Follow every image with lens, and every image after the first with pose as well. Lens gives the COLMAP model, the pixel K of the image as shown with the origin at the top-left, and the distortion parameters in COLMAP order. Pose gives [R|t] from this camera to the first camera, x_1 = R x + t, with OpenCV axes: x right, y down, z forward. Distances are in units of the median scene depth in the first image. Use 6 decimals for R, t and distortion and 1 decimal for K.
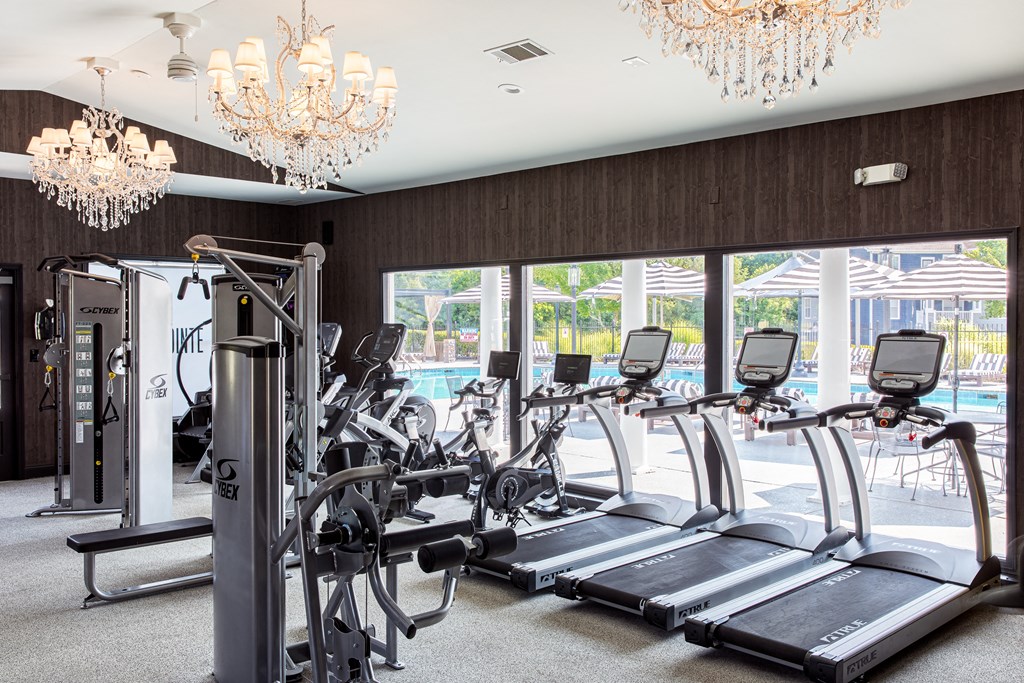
lens RADIAL K [[907.1, 0, 510.4], [0, 907.1, 337.4], [0, 0, 1]] dist [0.001802, 0.007487]
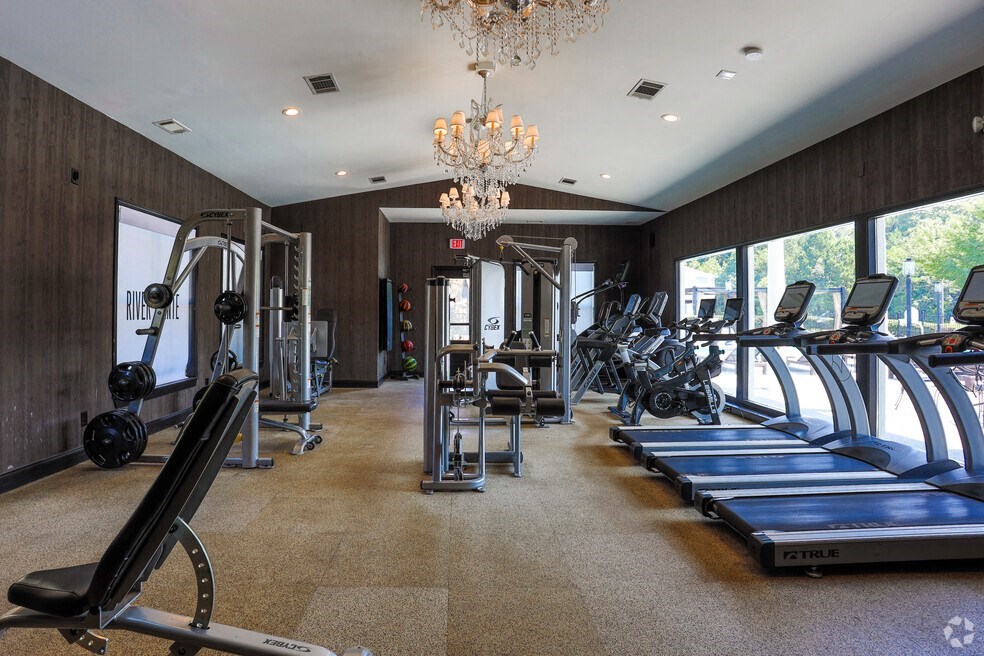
lens RADIAL K [[551.8, 0, 501.5], [0, 551.8, 307.1], [0, 0, 1]] dist [0.004369, 0.002419]
pose [[0.772994, -0.007779, -0.634365, 0.328952], [-0.013208, 0.999511, -0.028351, 0.051871], [0.634276, 0.030294, 0.772513, 0.149861]]
